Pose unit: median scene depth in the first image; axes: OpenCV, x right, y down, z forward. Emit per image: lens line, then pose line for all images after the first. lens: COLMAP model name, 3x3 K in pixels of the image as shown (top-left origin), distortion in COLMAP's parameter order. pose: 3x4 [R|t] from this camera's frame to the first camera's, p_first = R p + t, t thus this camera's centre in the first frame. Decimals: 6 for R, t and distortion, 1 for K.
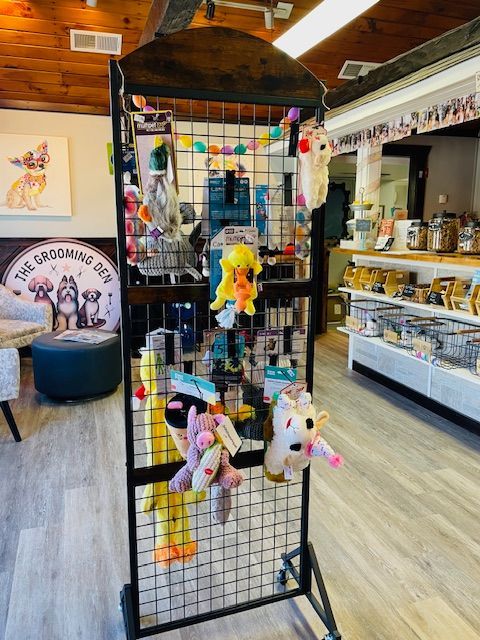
lens RADIAL K [[494.5, 0, 239.3], [0, 494.5, 324.5], [0, 0, 1]] dist [0.034758, -0.040377]
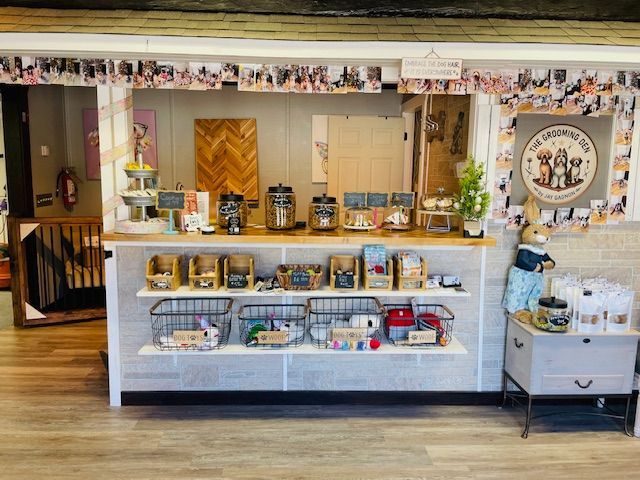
lens RADIAL K [[494.5, 0, 319.7], [0, 494.5, 233.2], [0, 0, 1]] dist [0.034758, -0.040377]
pose [[0.260403, -0.116298, 0.958470, -0.404828], [0.170508, 0.982655, 0.072908, -0.179034], [-0.950325, 0.144441, 0.275716, 0.648585]]
